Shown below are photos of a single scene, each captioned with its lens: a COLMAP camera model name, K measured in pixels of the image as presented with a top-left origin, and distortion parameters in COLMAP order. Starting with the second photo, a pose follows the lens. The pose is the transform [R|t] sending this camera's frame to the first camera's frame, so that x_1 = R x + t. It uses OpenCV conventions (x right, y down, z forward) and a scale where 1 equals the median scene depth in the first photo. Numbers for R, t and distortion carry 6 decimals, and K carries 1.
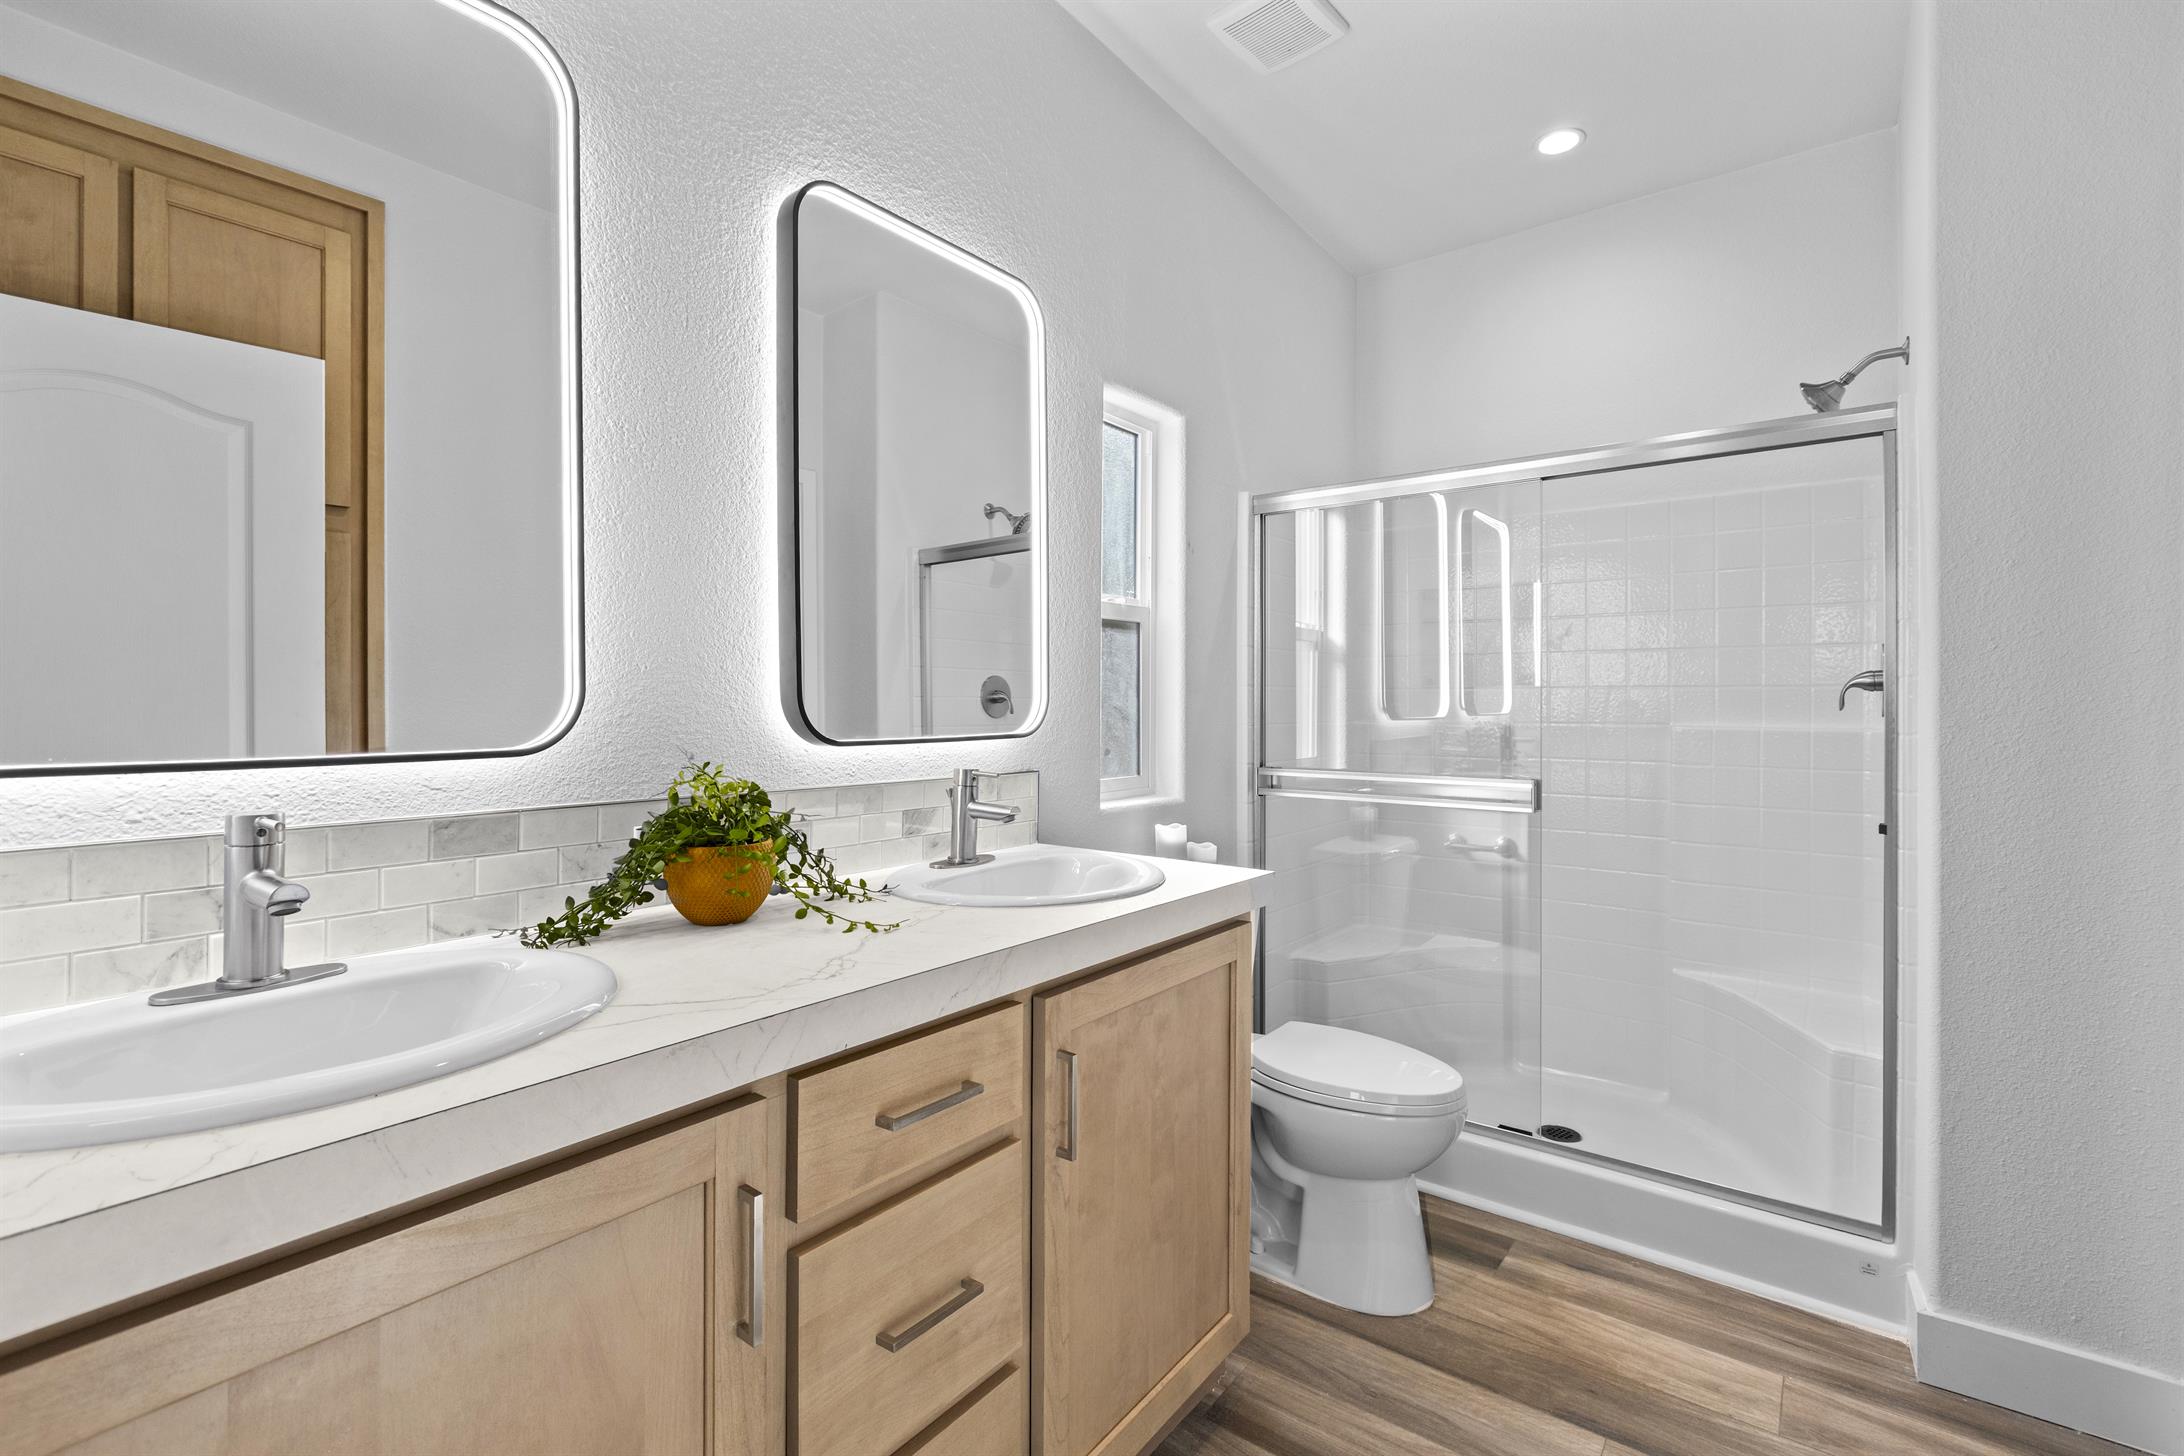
lens RADIAL K [[977.6, 0, 1090.0], [0, 977.6, 711.0], [0, 0, 1]] dist [0.000543, -0.000110]
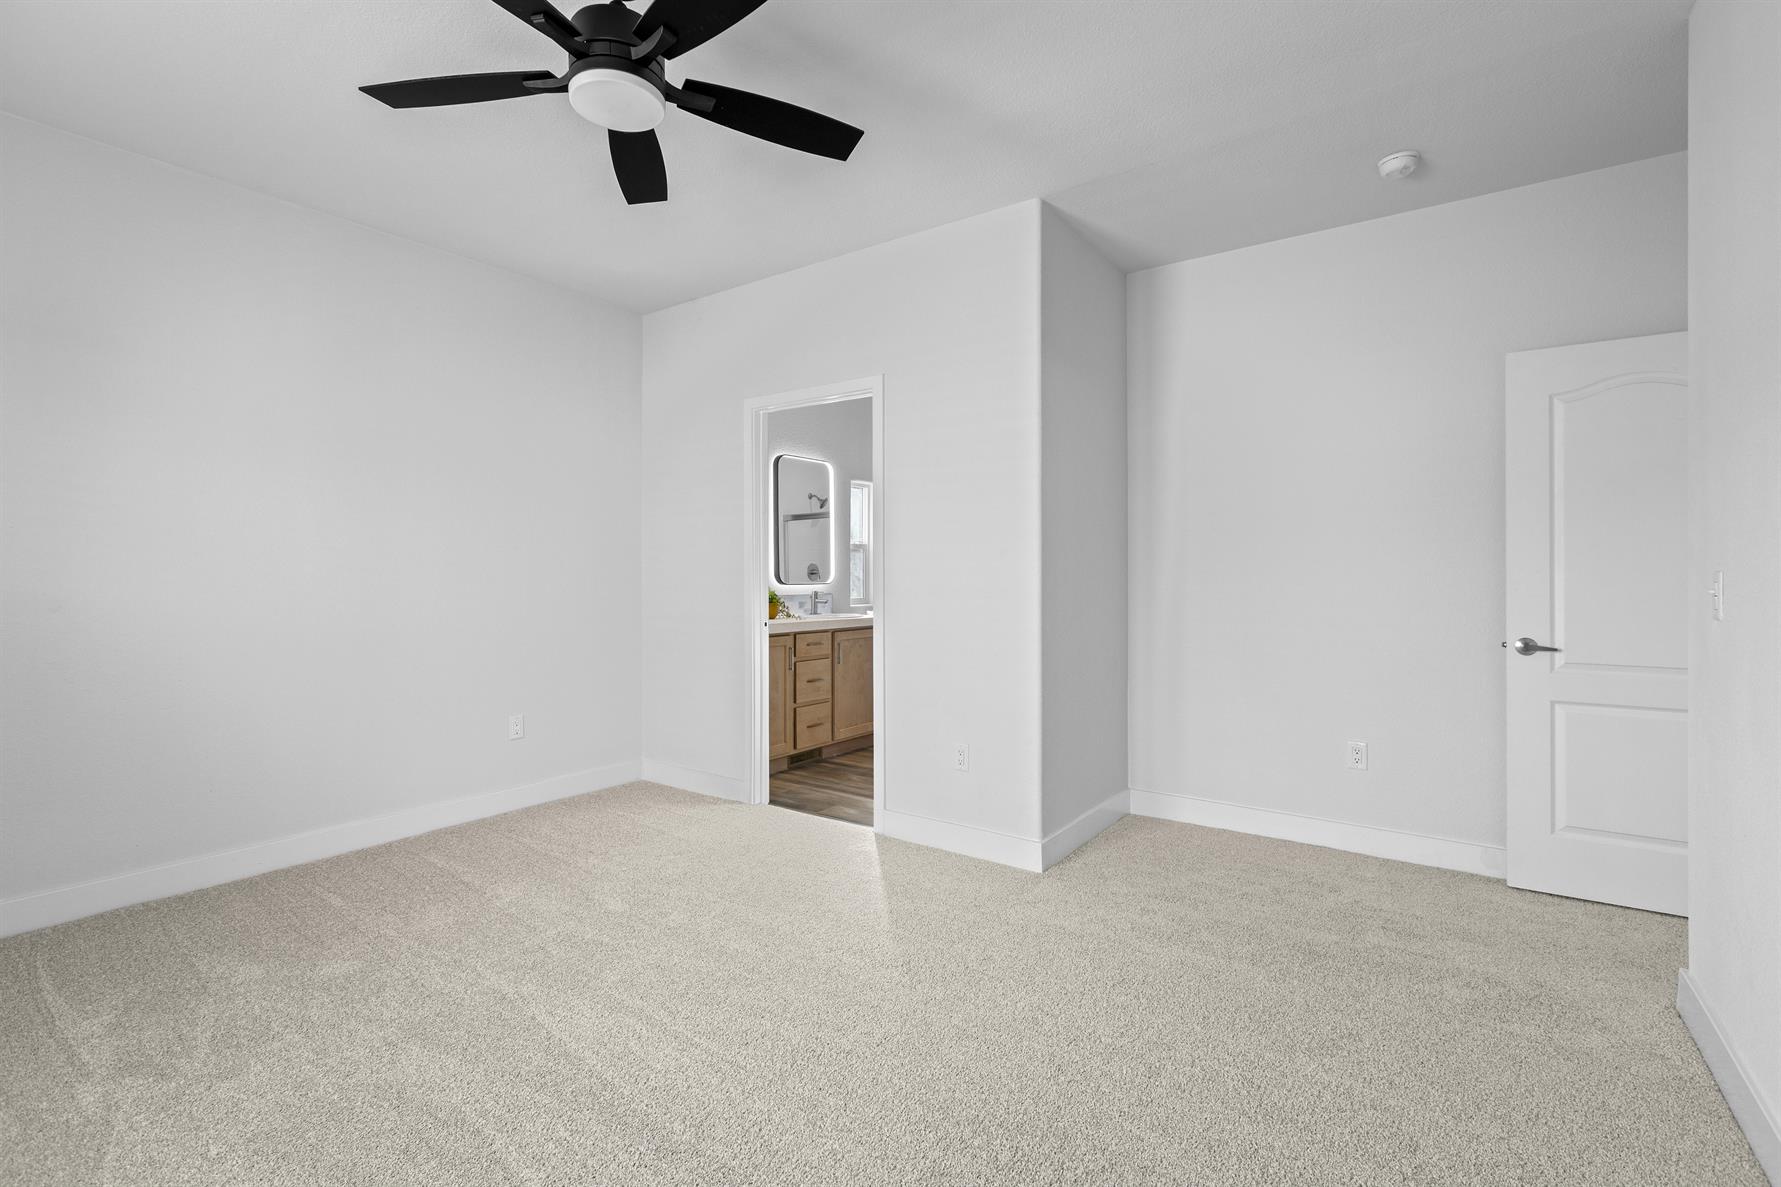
lens RADIAL K [[797.2, 0, 888.9], [0, 797.2, 579.6], [0, 0, 1]] dist [0.000543, -0.000110]
pose [[0.999634, 0.003258, 0.026841, 0.093269], [-0.003255, 0.999995, -0.000152, 0.010834], [-0.026841, 0.000064, 0.999640, -2.372872]]
